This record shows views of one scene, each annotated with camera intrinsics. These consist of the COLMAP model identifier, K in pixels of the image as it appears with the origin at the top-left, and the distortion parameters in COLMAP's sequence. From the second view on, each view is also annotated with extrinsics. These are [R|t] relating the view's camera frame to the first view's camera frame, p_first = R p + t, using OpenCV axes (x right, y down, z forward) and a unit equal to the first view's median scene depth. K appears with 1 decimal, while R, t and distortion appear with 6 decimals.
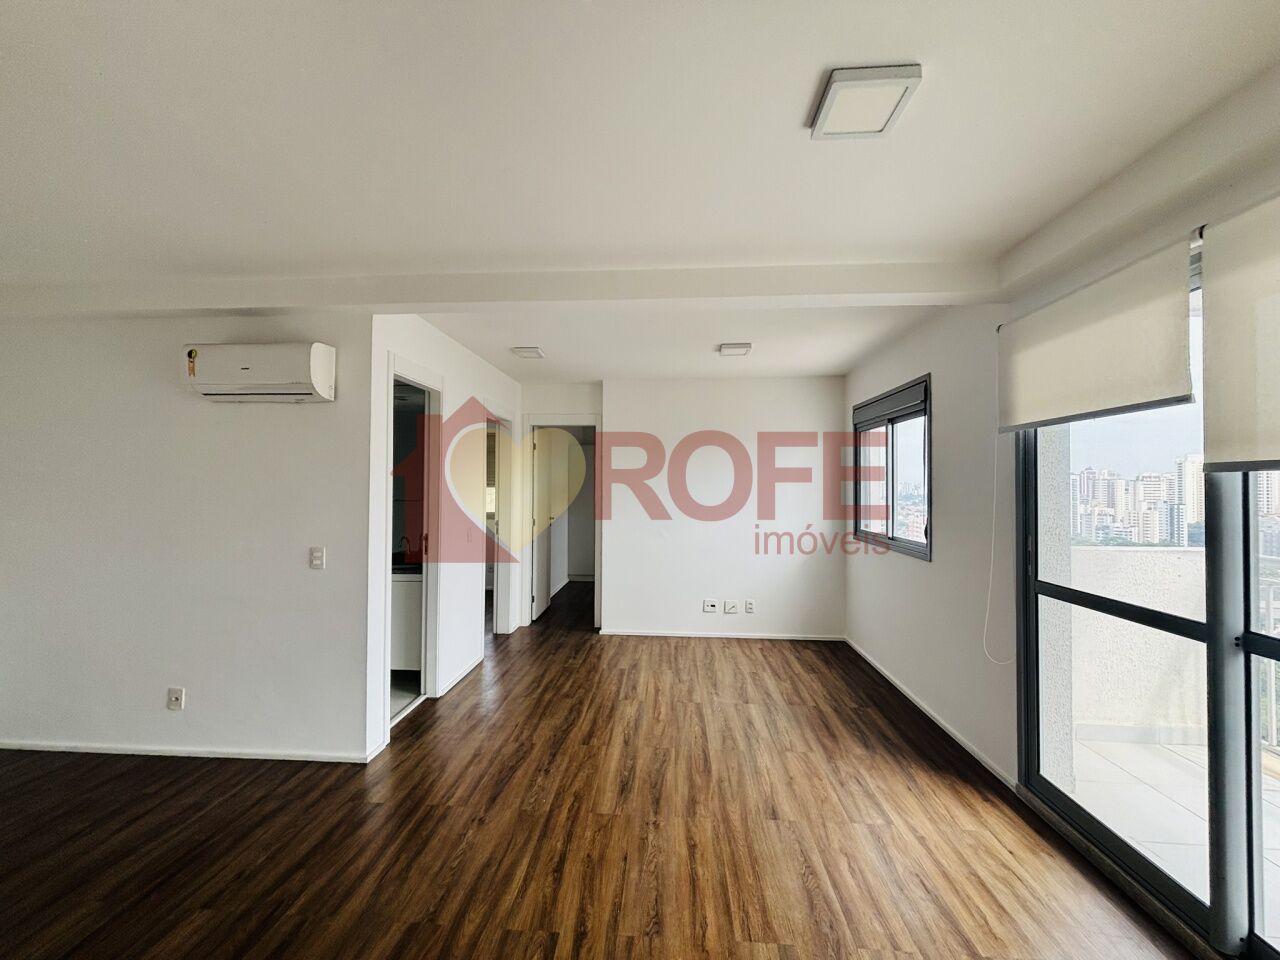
lens RADIAL K [[515.9, 0, 642.1], [0, 515.9, 470.9], [0, 0, 1]] dist [-0.004106, 0.001183]
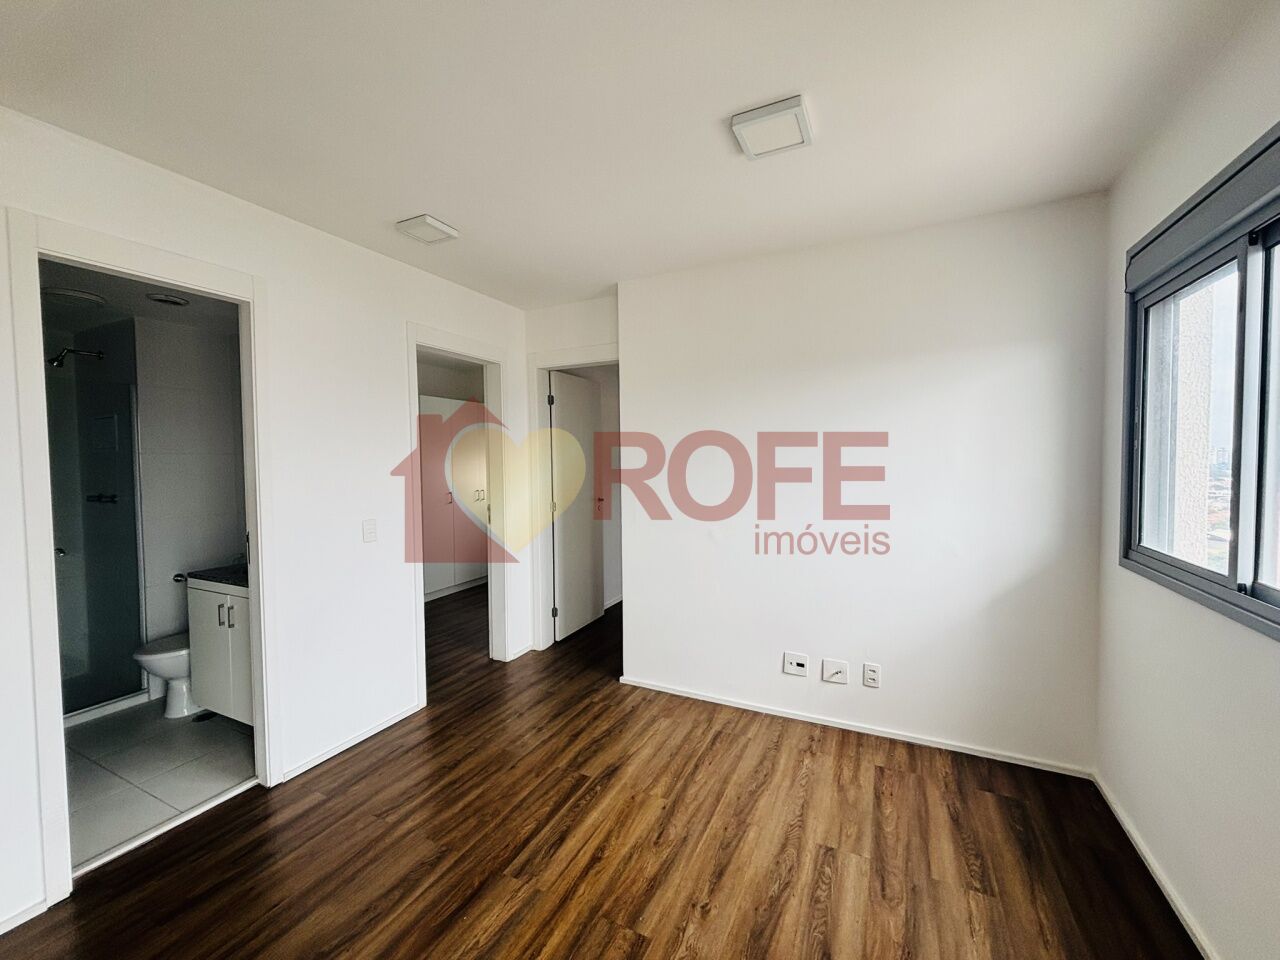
lens RADIAL K [[515.9, 0, 639.6], [0, 515.9, 473.2], [0, 0, 1]] dist [-0.004106, 0.001183]
pose [[0.922887, -0.004166, -0.385049, 0.281824], [0.026617, 0.998240, 0.052997, 0.030516], [0.384150, -0.059159, 0.921373, 0.625733]]
